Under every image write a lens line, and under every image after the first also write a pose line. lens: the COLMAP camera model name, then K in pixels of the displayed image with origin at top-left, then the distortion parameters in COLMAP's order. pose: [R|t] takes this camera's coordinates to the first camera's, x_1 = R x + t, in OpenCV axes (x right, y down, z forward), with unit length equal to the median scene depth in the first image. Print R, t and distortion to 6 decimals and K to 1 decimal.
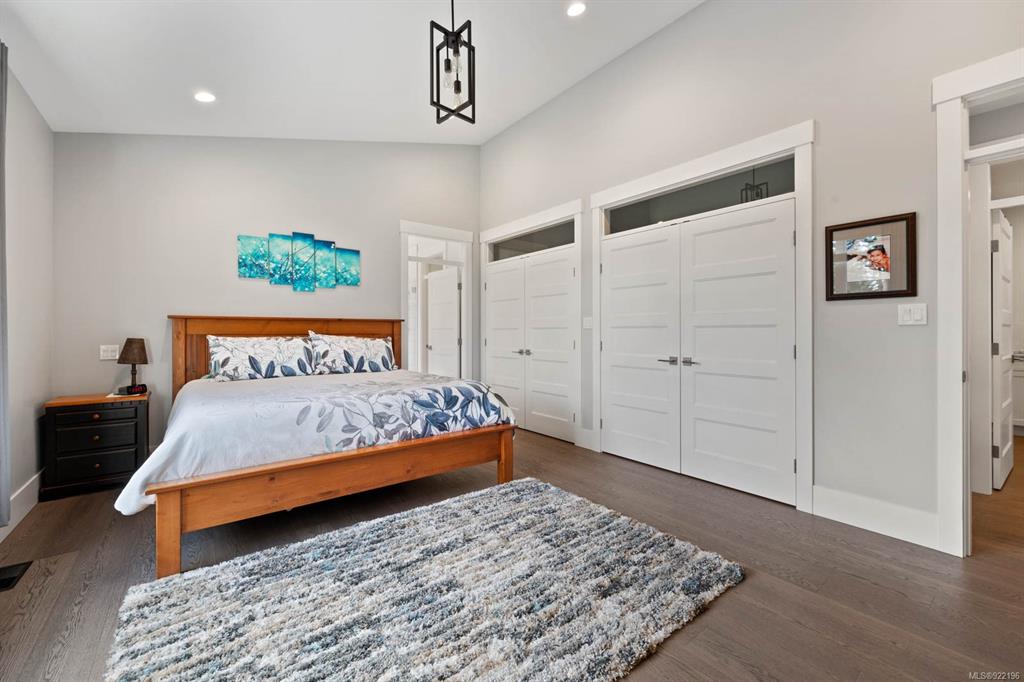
lens RADIAL K [[418.9, 0, 511.1], [0, 418.9, 338.6], [0, 0, 1]] dist [-0.002336, -0.000015]
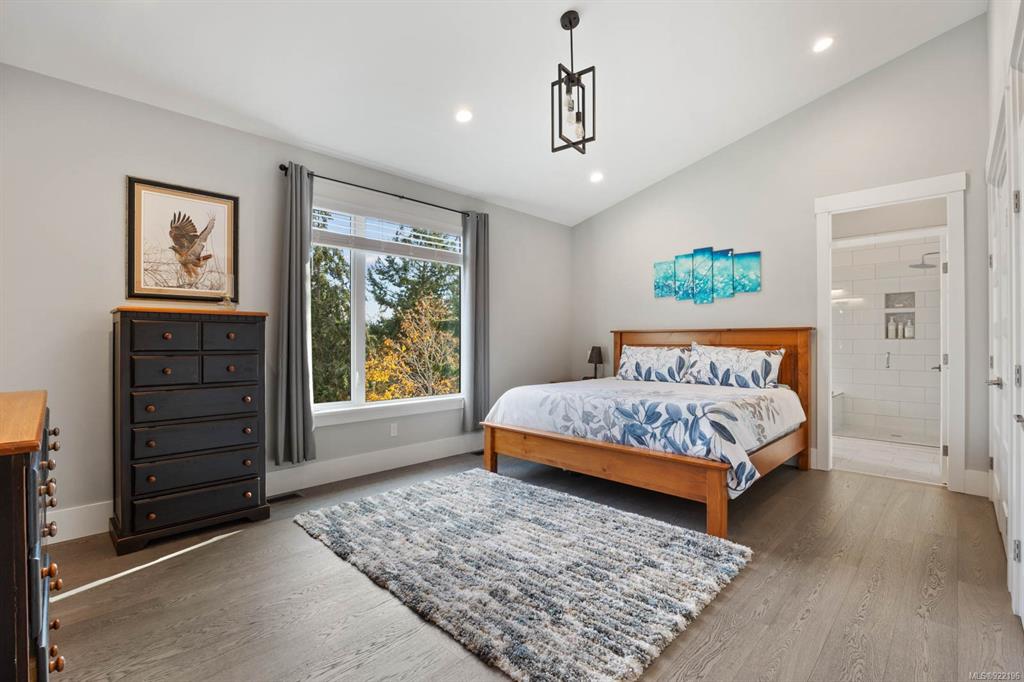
lens RADIAL K [[463.1, 0, 509.4], [0, 463.1, 345.2], [0, 0, 1]] dist [-0.018979, 0.000322]
pose [[0.119895, 0.007787, -0.992756, 0.849583], [-0.015331, 0.999865, 0.005992, -0.012527], [0.992668, 0.014501, 0.119998, 0.553119]]
